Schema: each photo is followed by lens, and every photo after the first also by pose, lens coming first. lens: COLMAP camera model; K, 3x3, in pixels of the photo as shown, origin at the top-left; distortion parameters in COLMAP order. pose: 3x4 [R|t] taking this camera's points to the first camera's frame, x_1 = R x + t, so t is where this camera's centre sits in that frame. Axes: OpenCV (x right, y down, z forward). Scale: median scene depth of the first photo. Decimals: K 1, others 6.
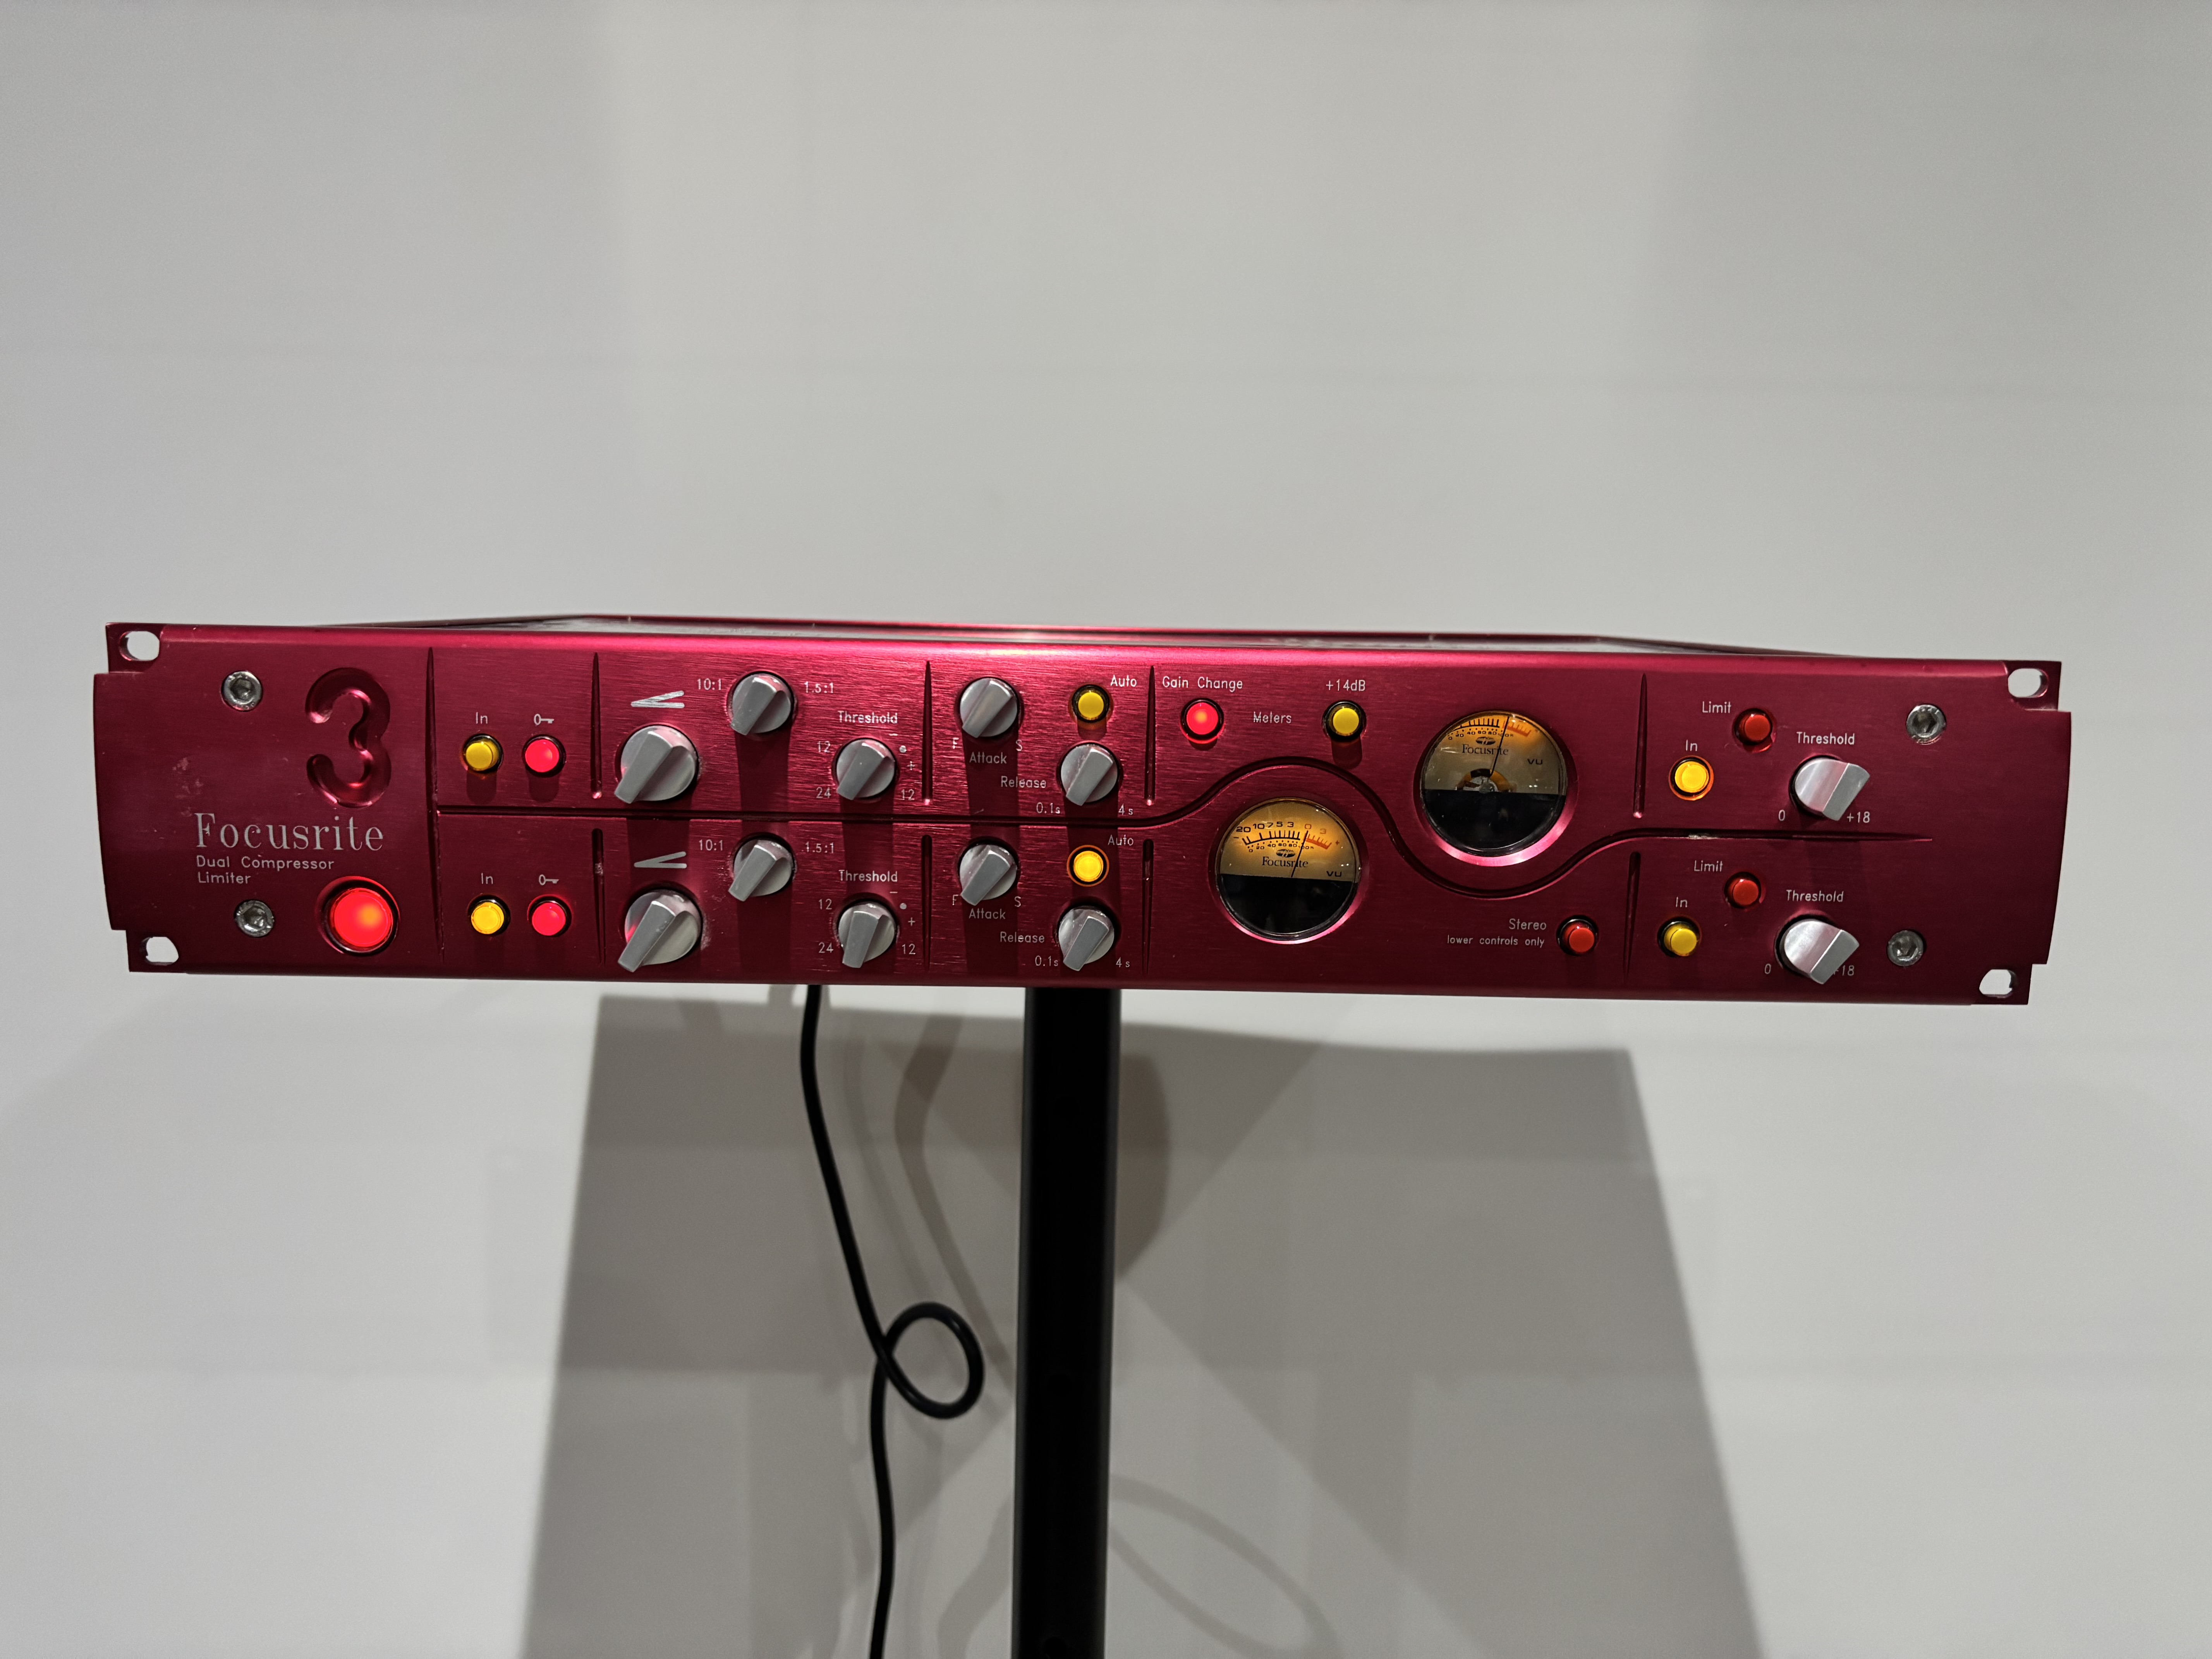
lens RADIAL K [[1671.6, 0, 1113.0], [0, 1671.6, 825.9], [0, 0, 1]] dist [0.038130, -0.007651]
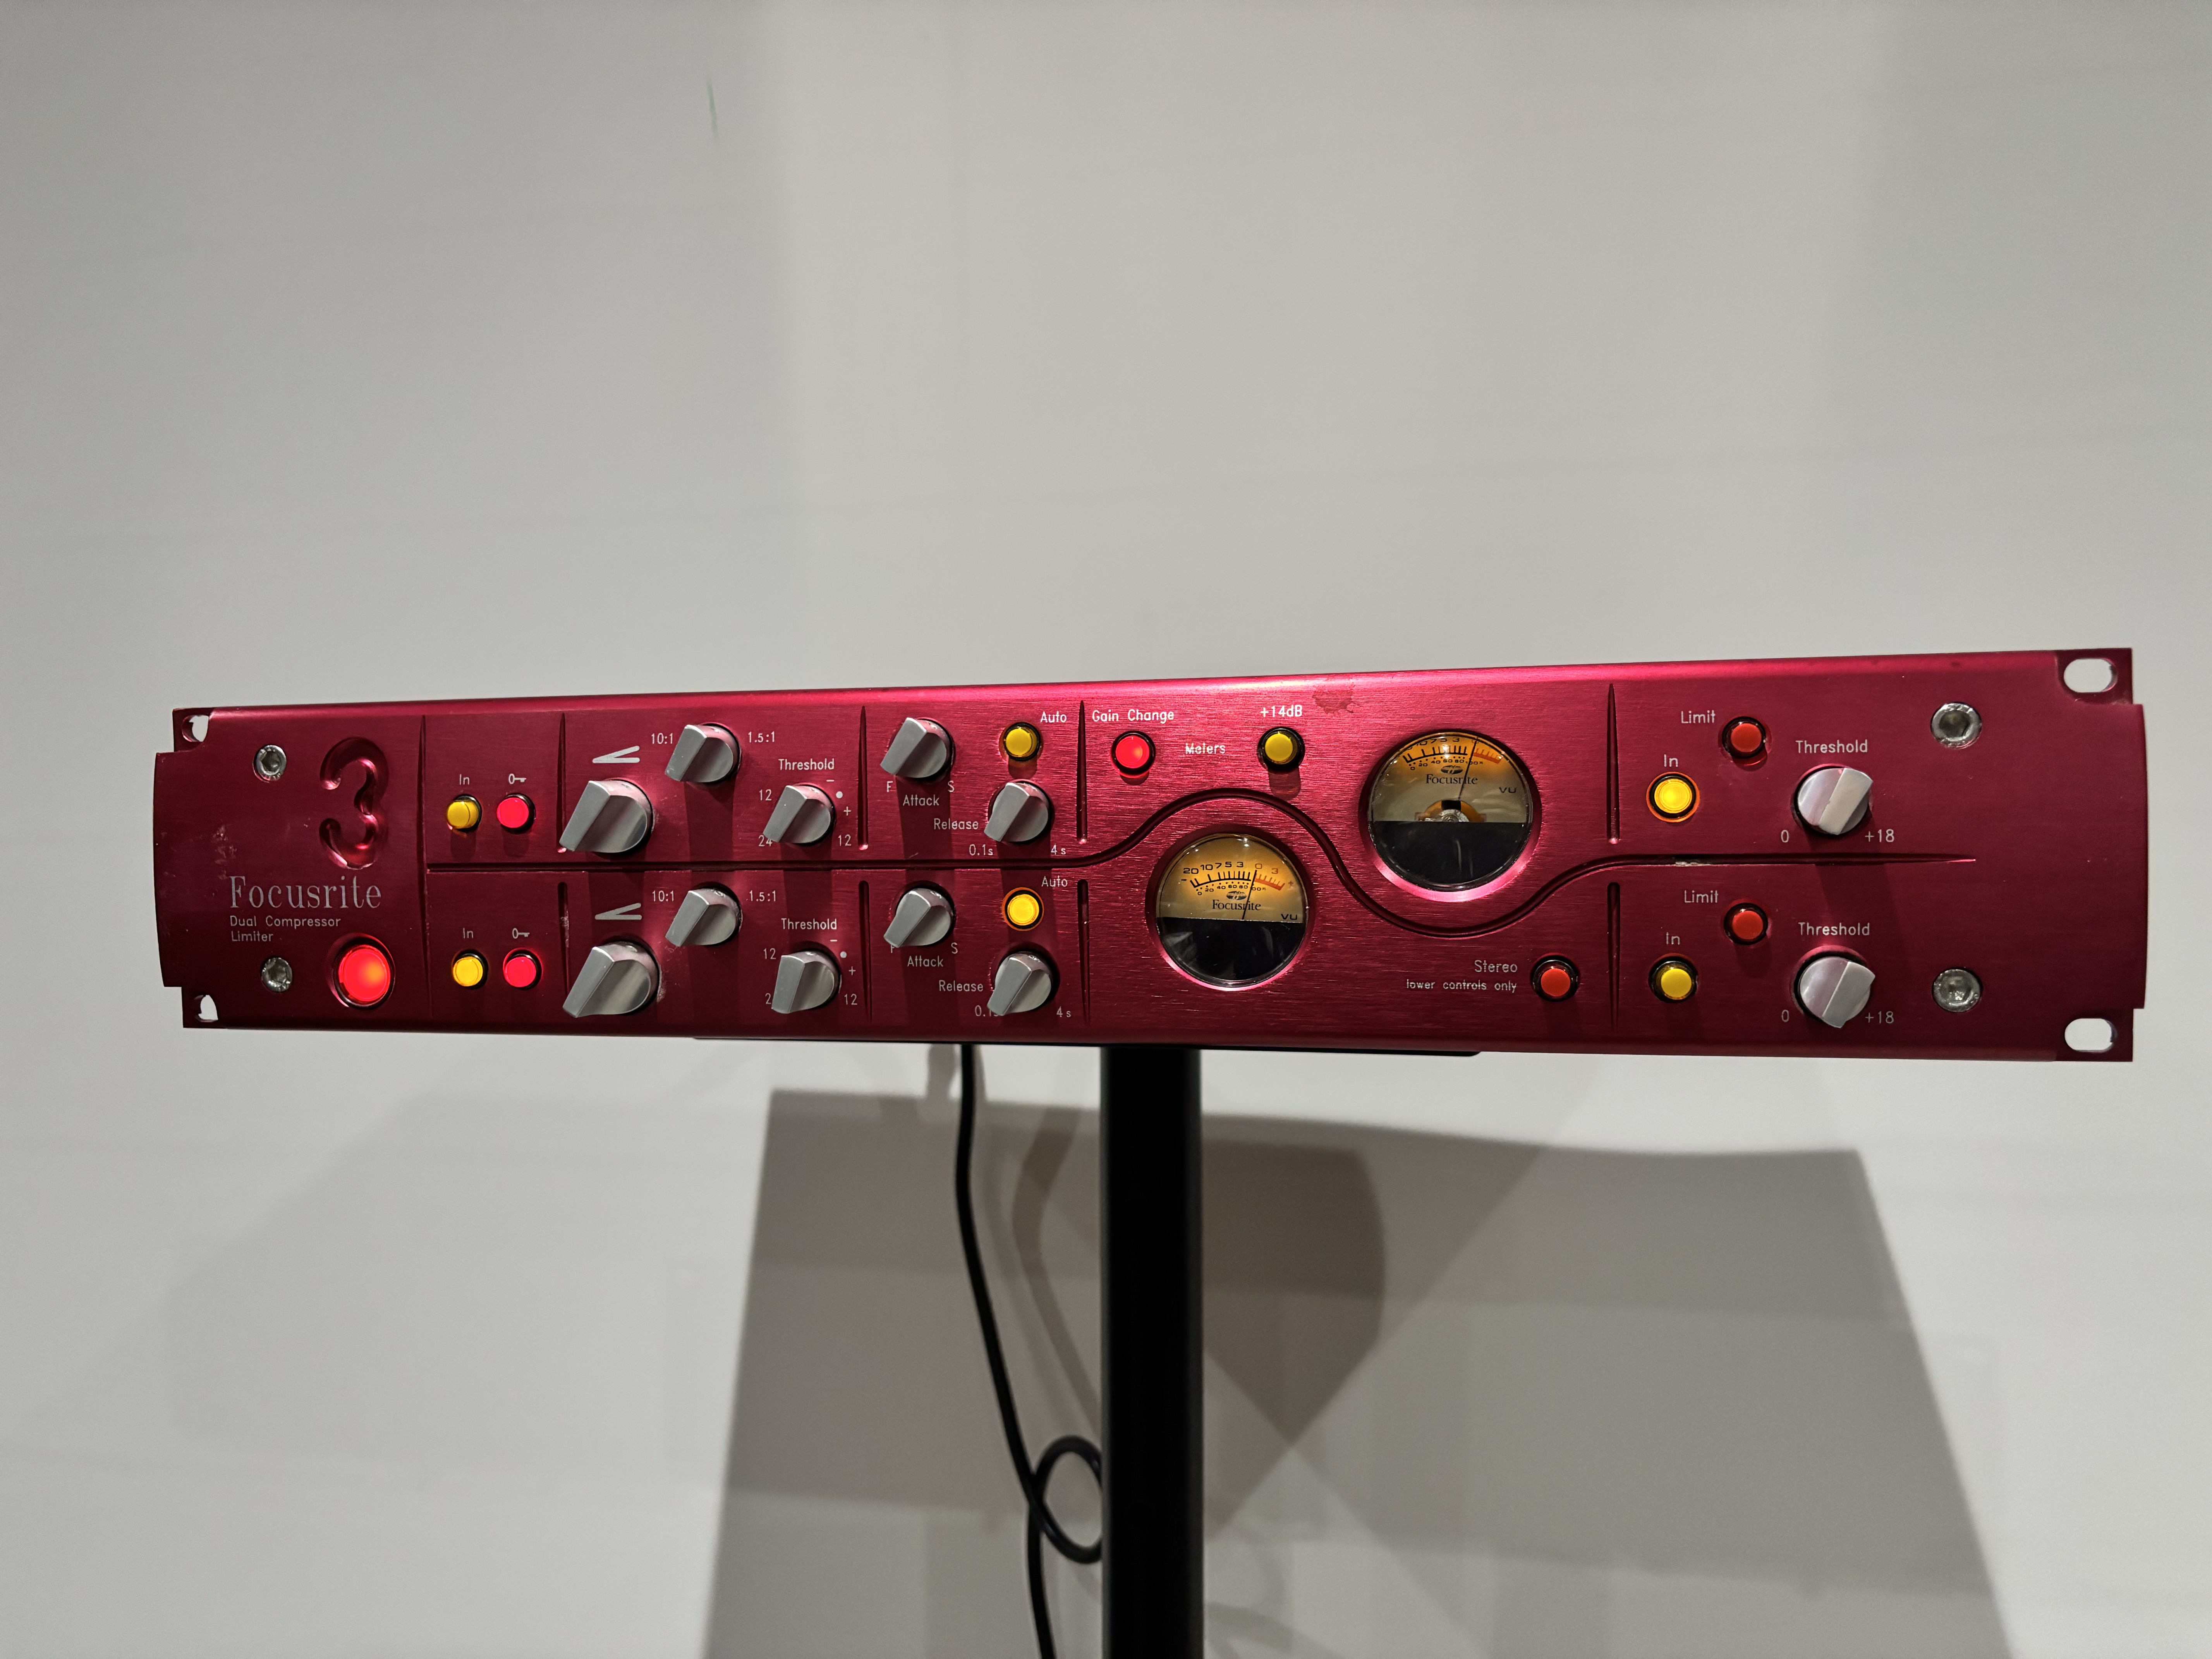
lens RADIAL K [[1671.6, 0, 1113.0], [0, 1671.6, 825.9], [0, 0, 1]] dist [0.038130, -0.007651]
pose [[0.973355, -0.030951, -0.227203, 0.257541], [0.004947, 0.993452, -0.114139, 0.086703], [0.229248, 0.109974, 0.967135, 0.074533]]
